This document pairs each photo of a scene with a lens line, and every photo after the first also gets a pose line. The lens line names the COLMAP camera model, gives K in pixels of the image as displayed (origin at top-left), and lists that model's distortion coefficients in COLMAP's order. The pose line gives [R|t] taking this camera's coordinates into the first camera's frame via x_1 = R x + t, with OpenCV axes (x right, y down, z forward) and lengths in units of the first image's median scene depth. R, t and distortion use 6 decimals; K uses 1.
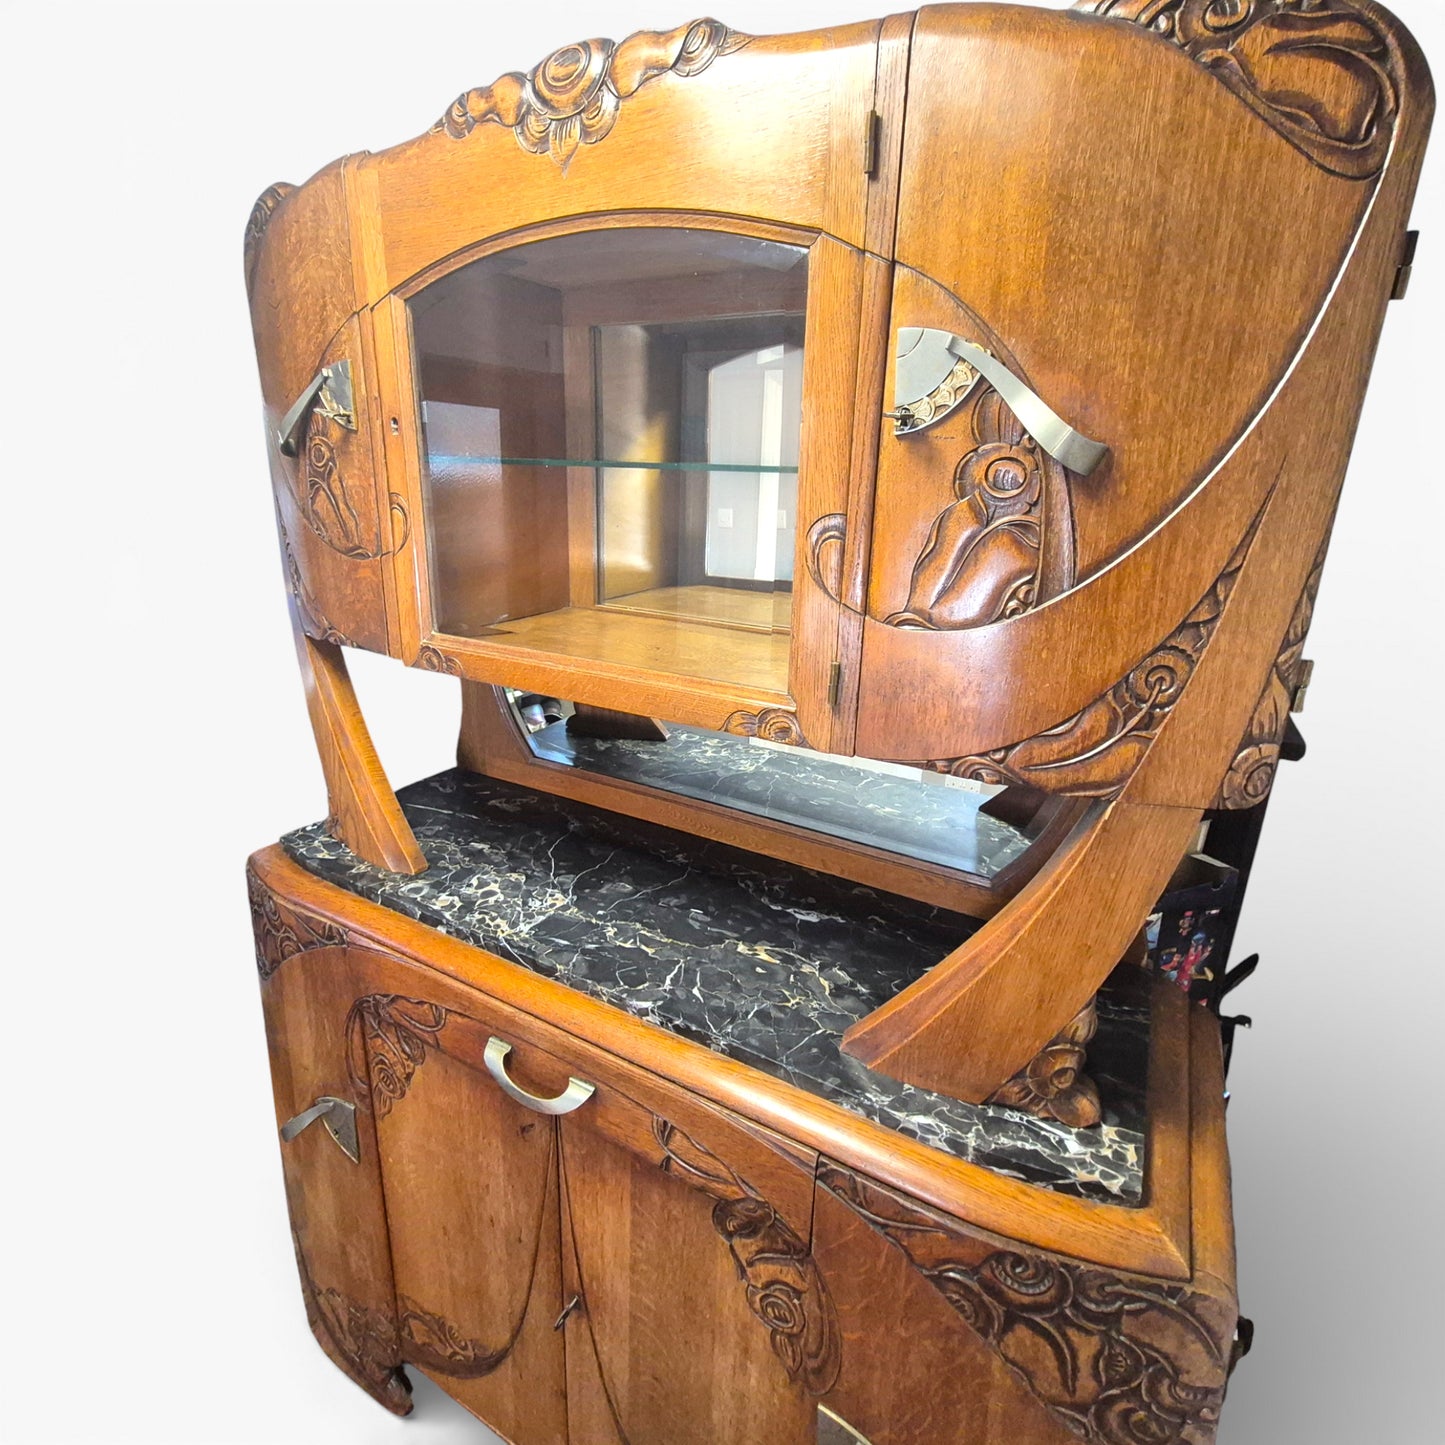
lens RADIAL K [[785.9, 0, 713.1], [0, 785.9, 694.6], [0, 0, 1]] dist [0.012259, -0.006595]
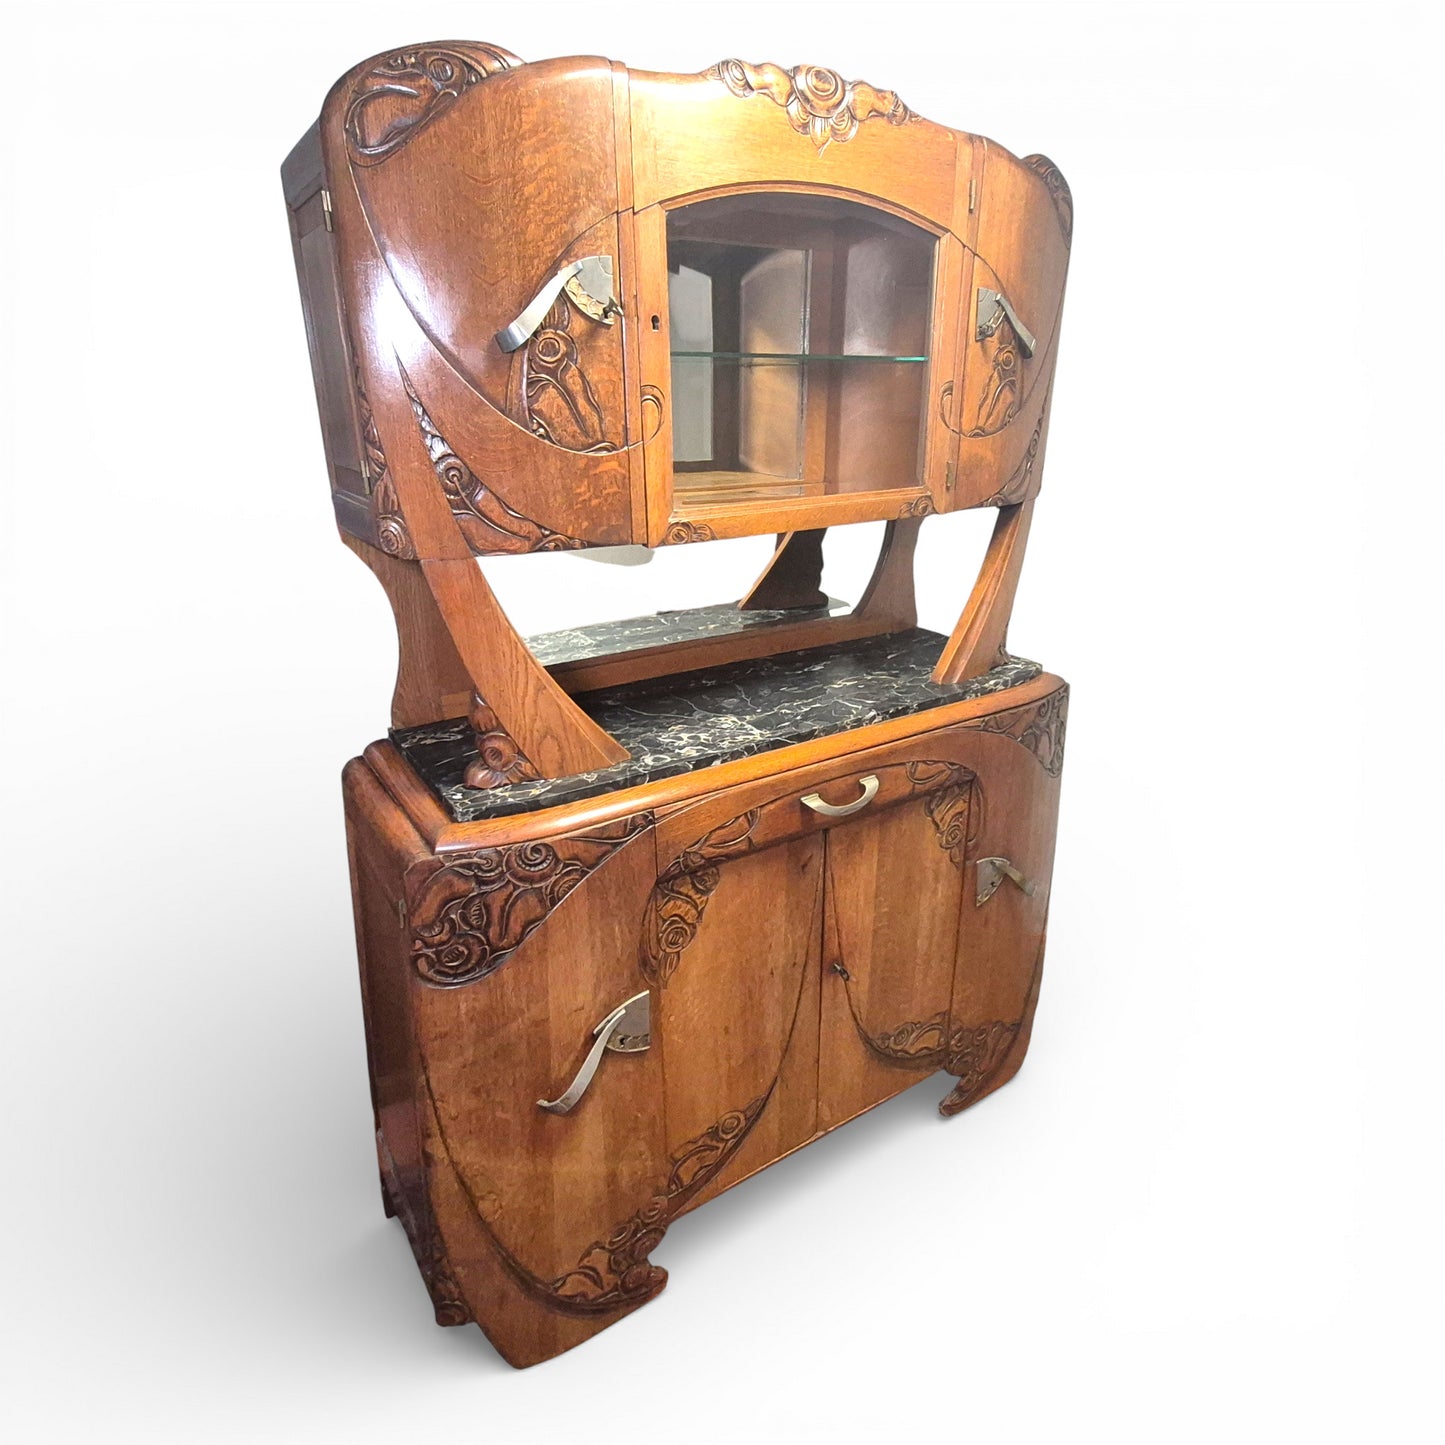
lens RADIAL K [[894.1, 0, 745.4], [0, 894.1, 712.5], [0, 0, 1]] dist [0.009736, 0.003104]
pose [[0.436075, -0.333703, 0.835751, -1.590743], [0.265209, 0.935115, 0.234998, -0.086767], [-0.859943, 0.119172, 0.496282, 0.319156]]
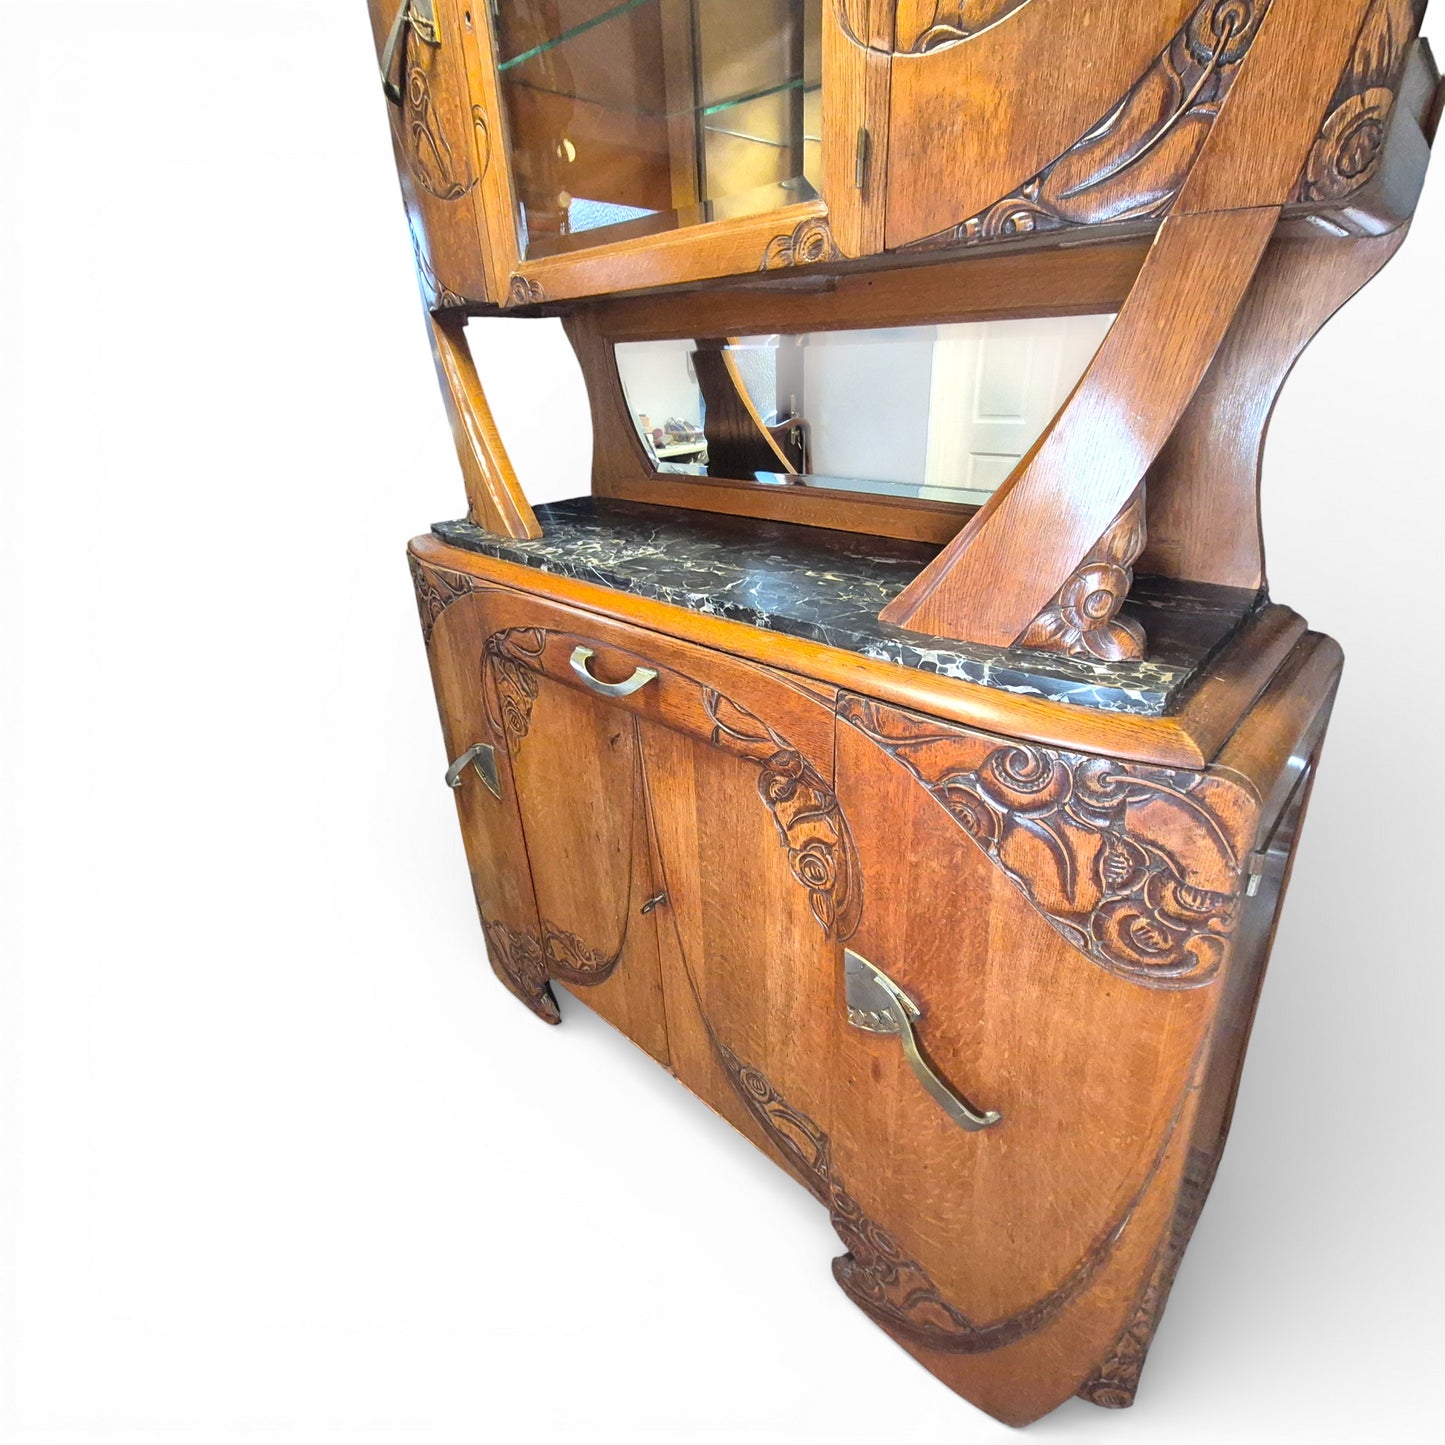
lens RADIAL K [[761.9, 0, 731.9], [0, 761.9, 720.2], [0, 0, 1]] dist [0.008300, -0.003230]
pose [[0.971907, 0.044540, -0.231113, 0.184886], [-0.007200, 0.987098, 0.159957, 0.374884], [0.235256, -0.153799, 0.959688, 0.008606]]
